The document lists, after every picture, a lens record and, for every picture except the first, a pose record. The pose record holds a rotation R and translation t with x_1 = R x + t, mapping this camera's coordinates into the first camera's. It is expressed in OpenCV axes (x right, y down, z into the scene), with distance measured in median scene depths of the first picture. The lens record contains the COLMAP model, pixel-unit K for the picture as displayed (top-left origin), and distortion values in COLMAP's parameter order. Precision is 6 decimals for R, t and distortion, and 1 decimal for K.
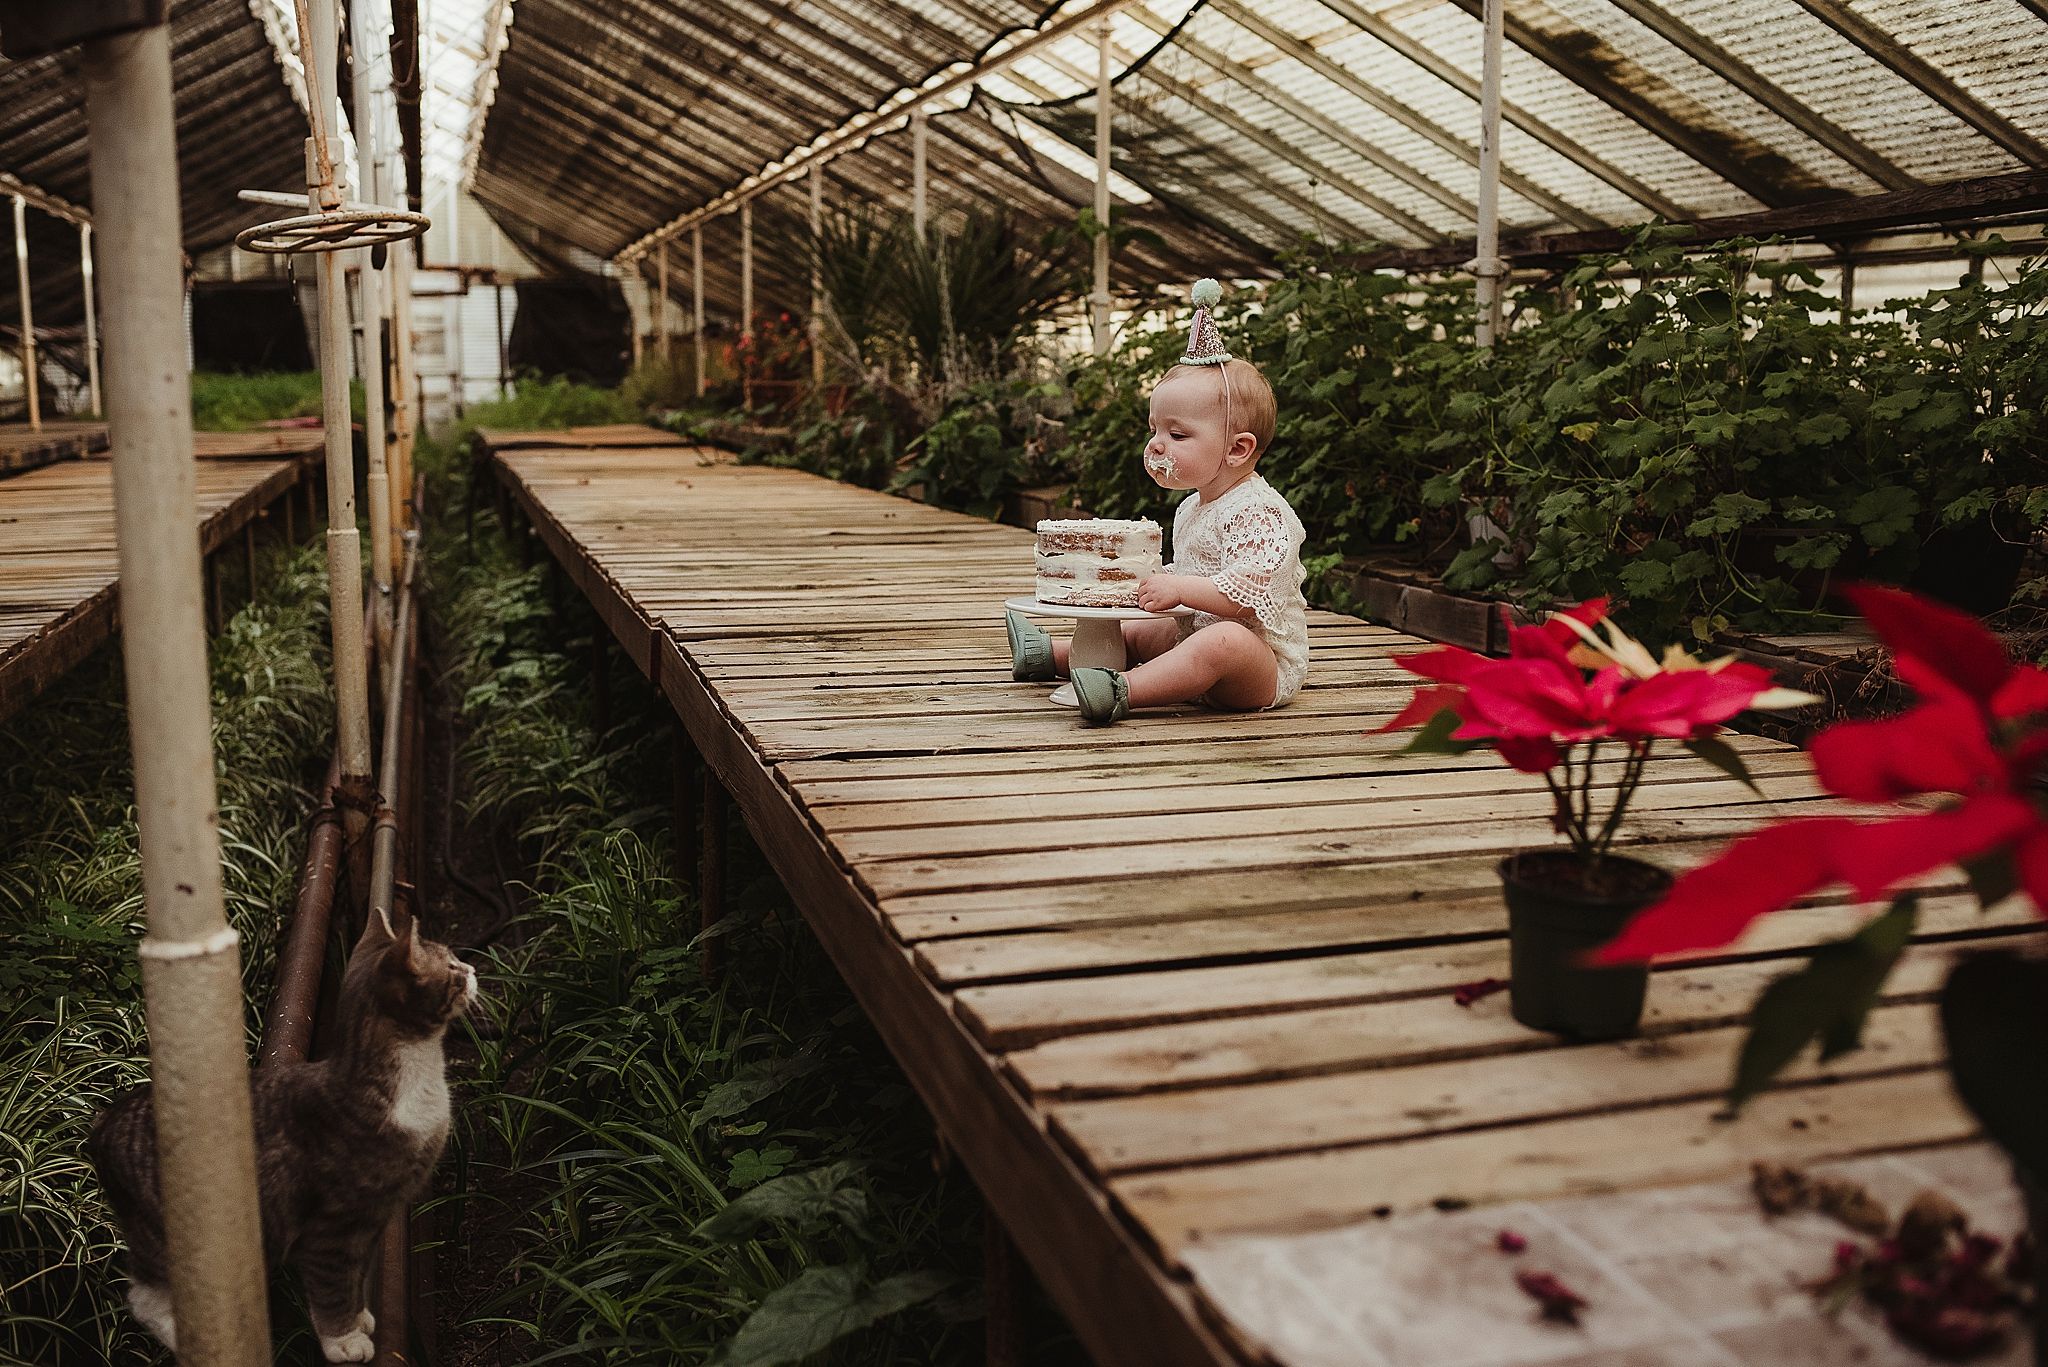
lens RADIAL K [[1987.2, 0, 1024.0], [0, 1987.2, 683.5], [0, 0, 1]] dist [-0.097969, 0.110885]
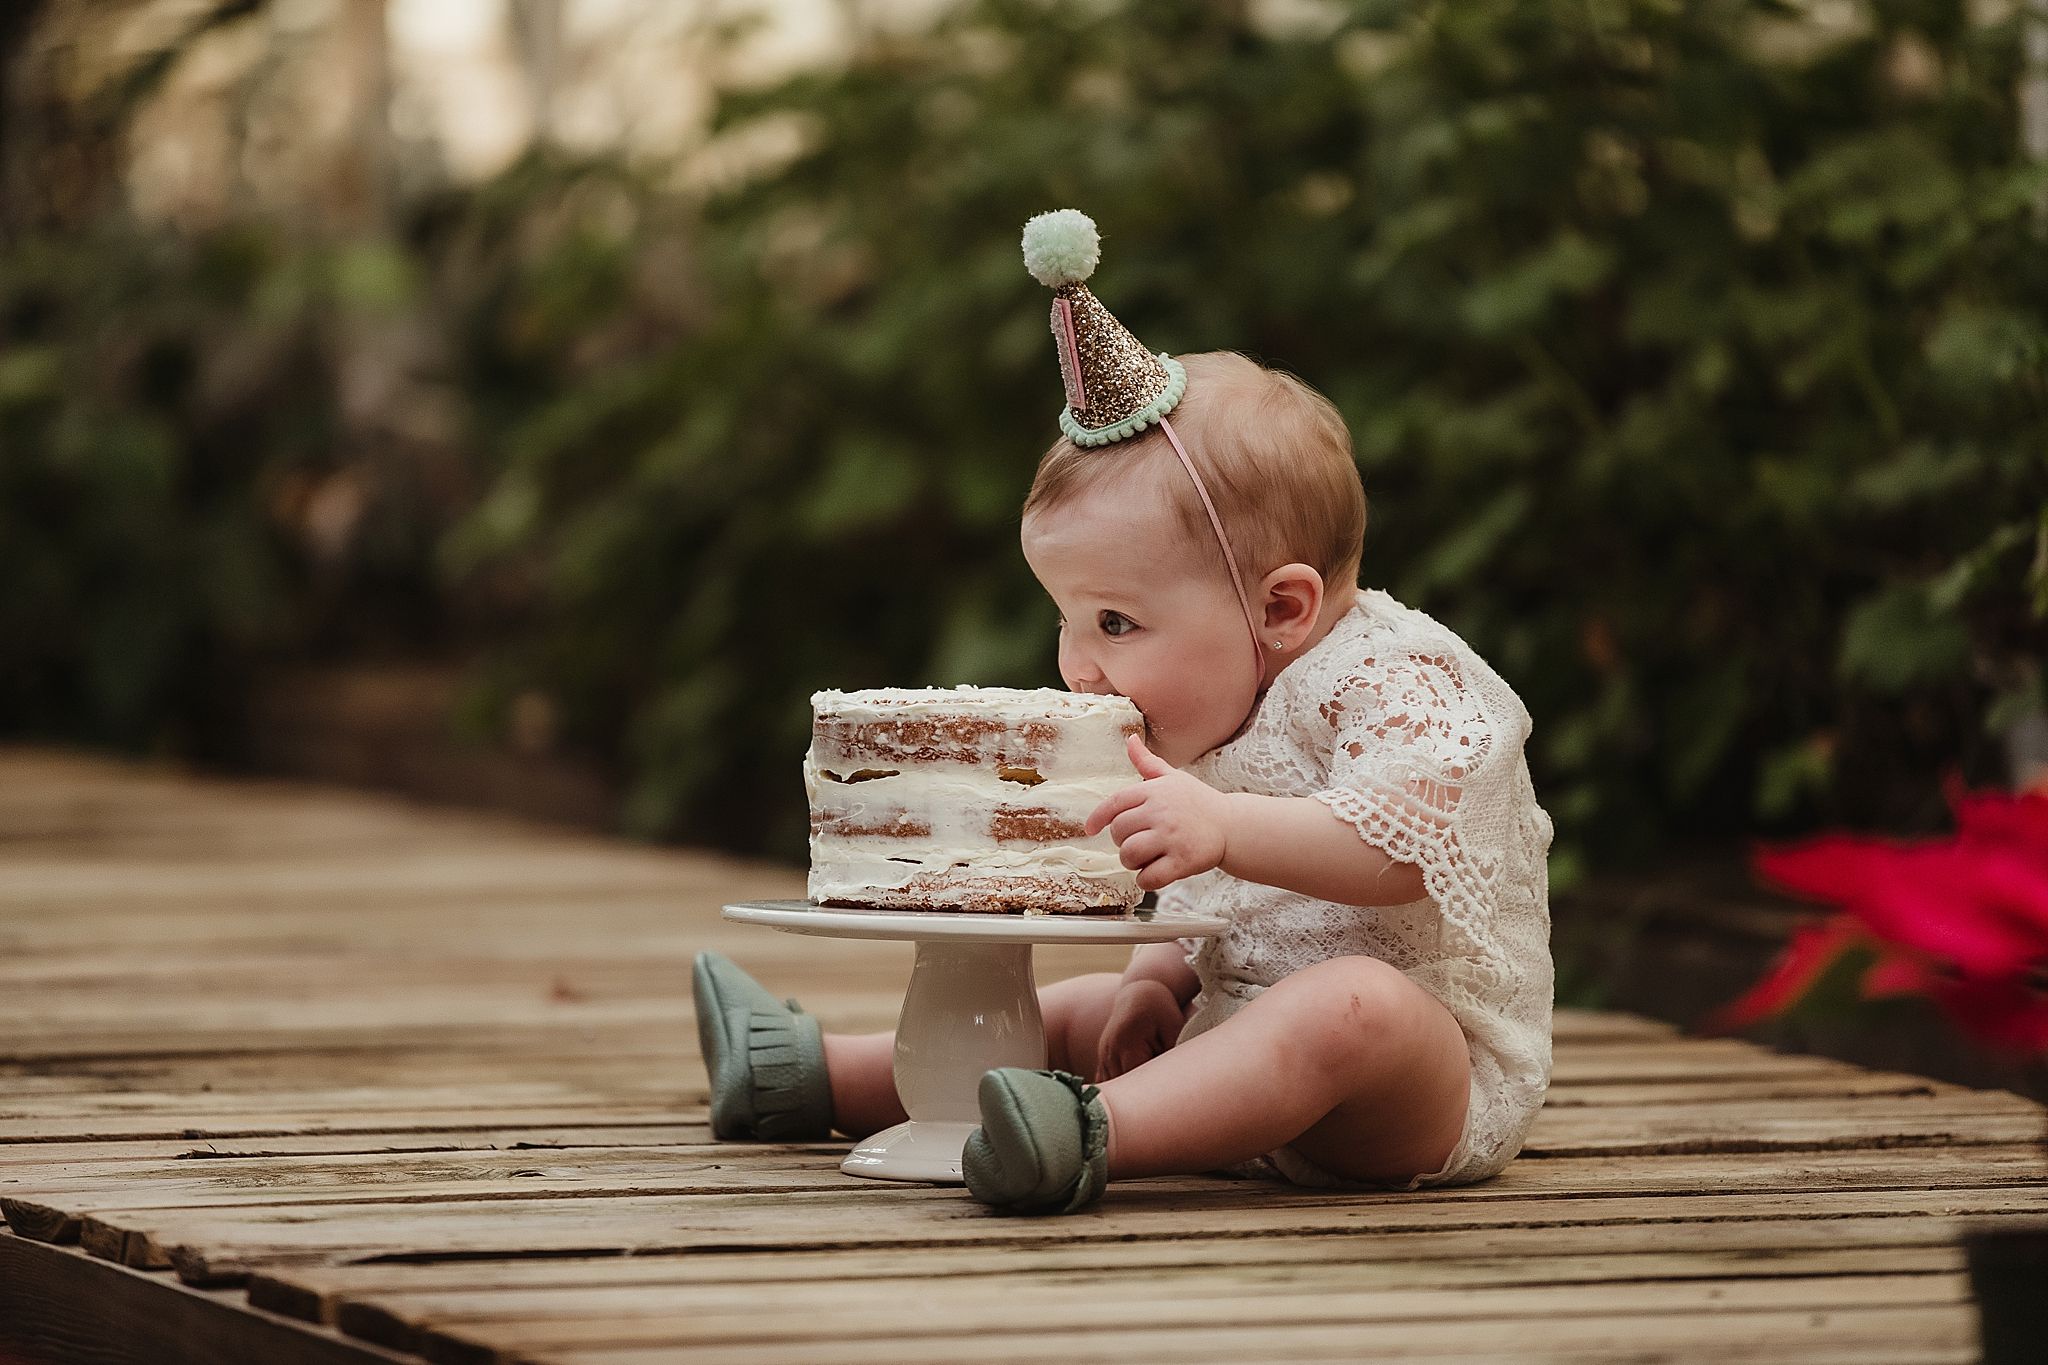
lens RADIAL K [[11407.0, 0, 1024.0], [0, 11407.0, 682.5], [0, 0, 1]] dist [0.975675, -30.255524]
pose [[0.992726, -0.003133, 0.120358, -0.108167], [0.015613, 0.994570, -0.102891, 0.070621], [-0.119382, 0.104022, 0.987384, -0.576877]]
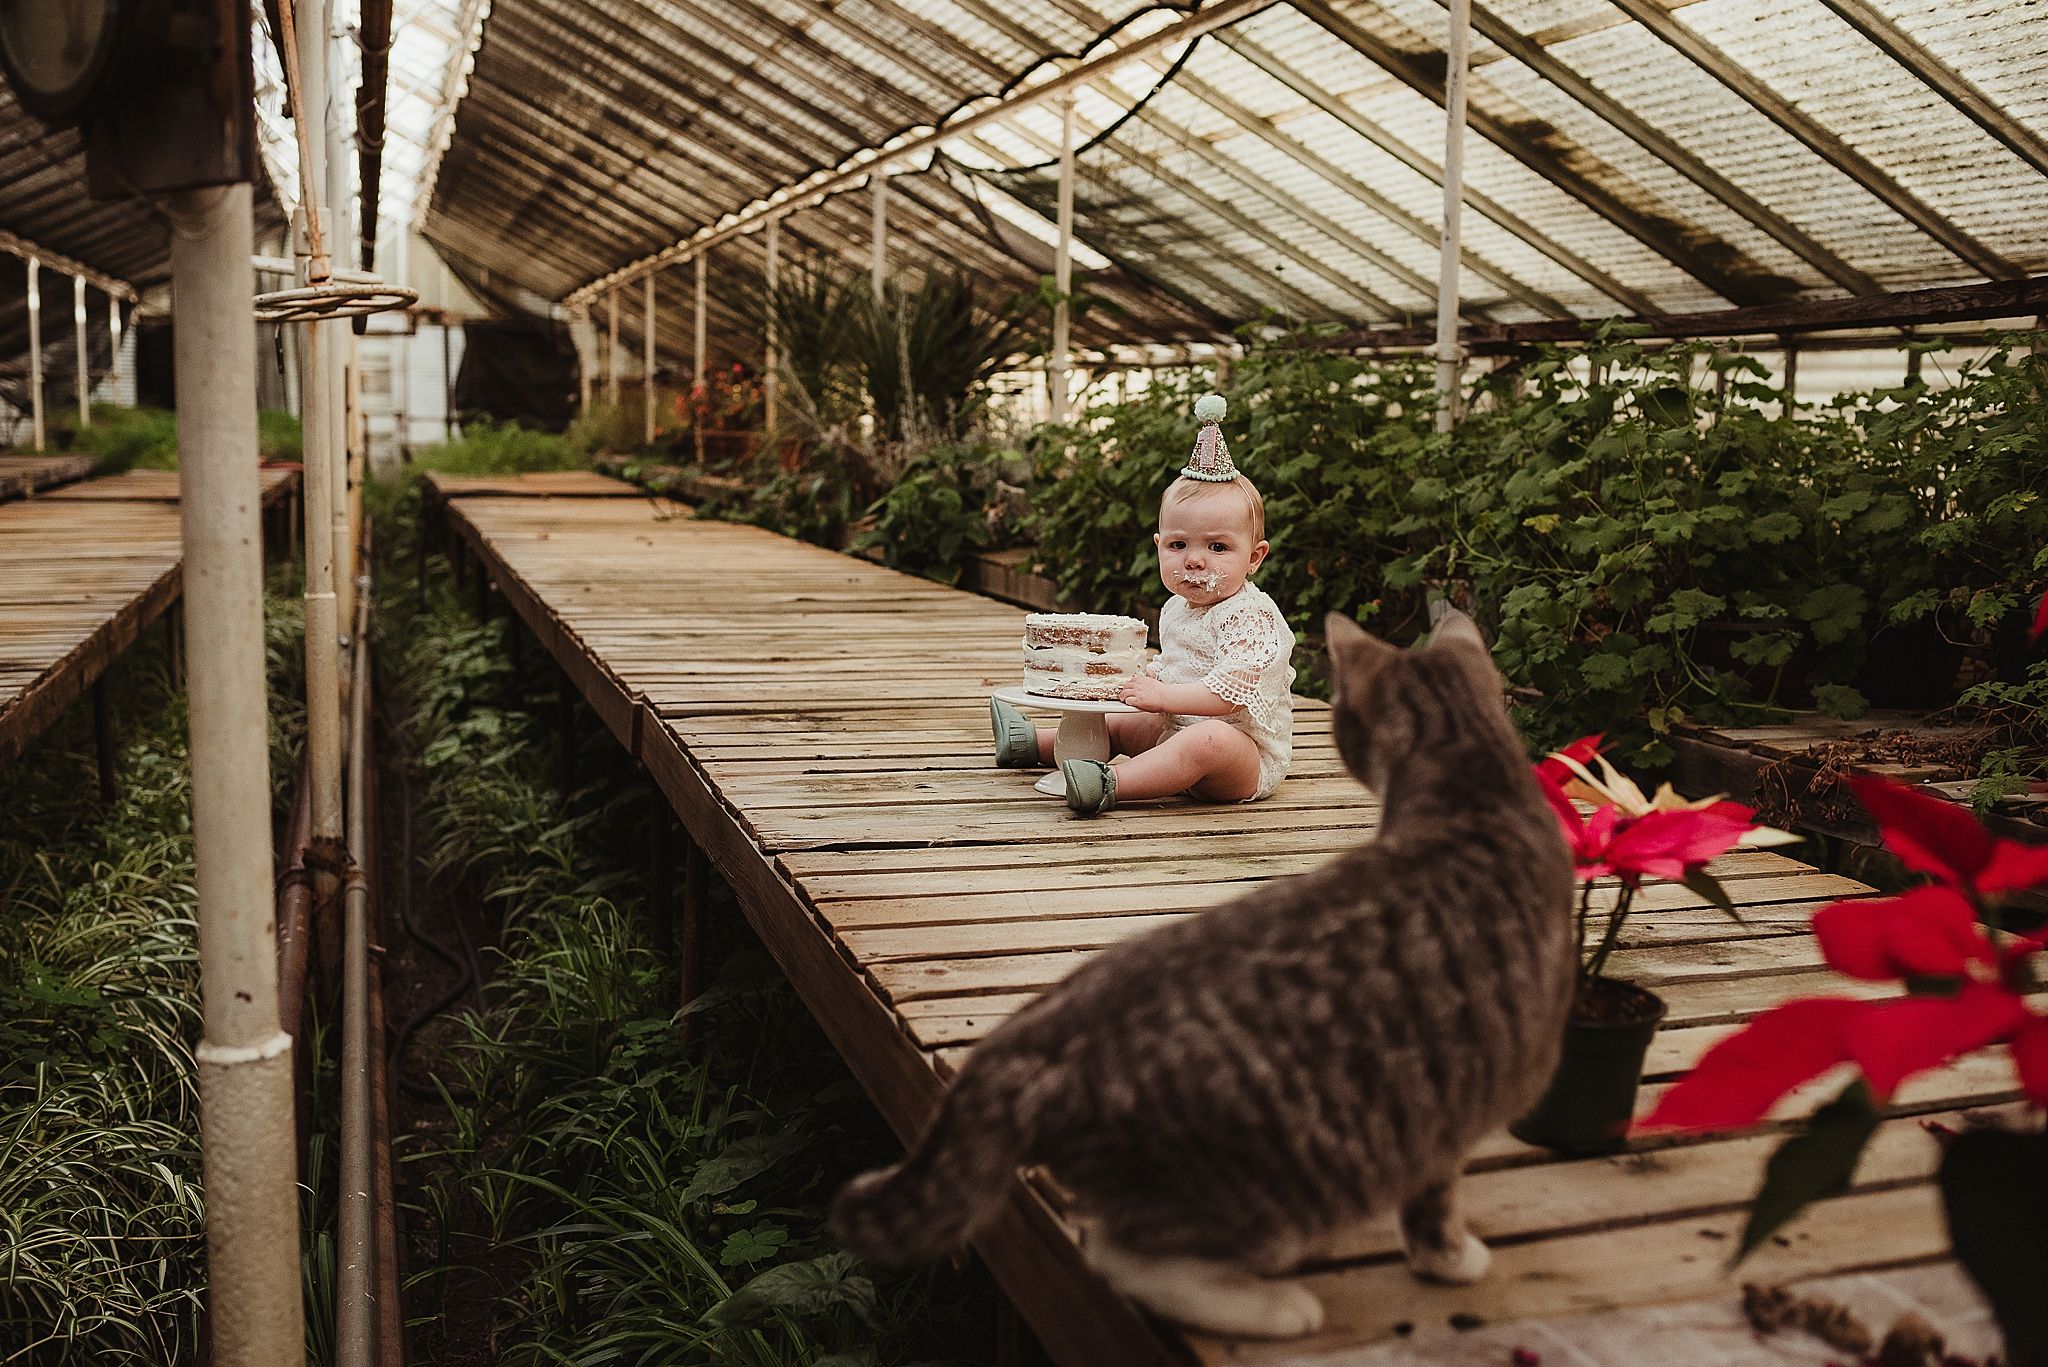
lens RADIAL K [[1987.2, 0, 1024.0], [0, 1987.2, 683.5], [0, 0, 1]] dist [-0.097969, 0.110885]
pose [[0.999410, 0.015597, 0.030592, -0.012617], [-0.014876, 0.999610, -0.023644, -0.010985], [-0.030949, 0.023175, 0.999252, -0.014403]]
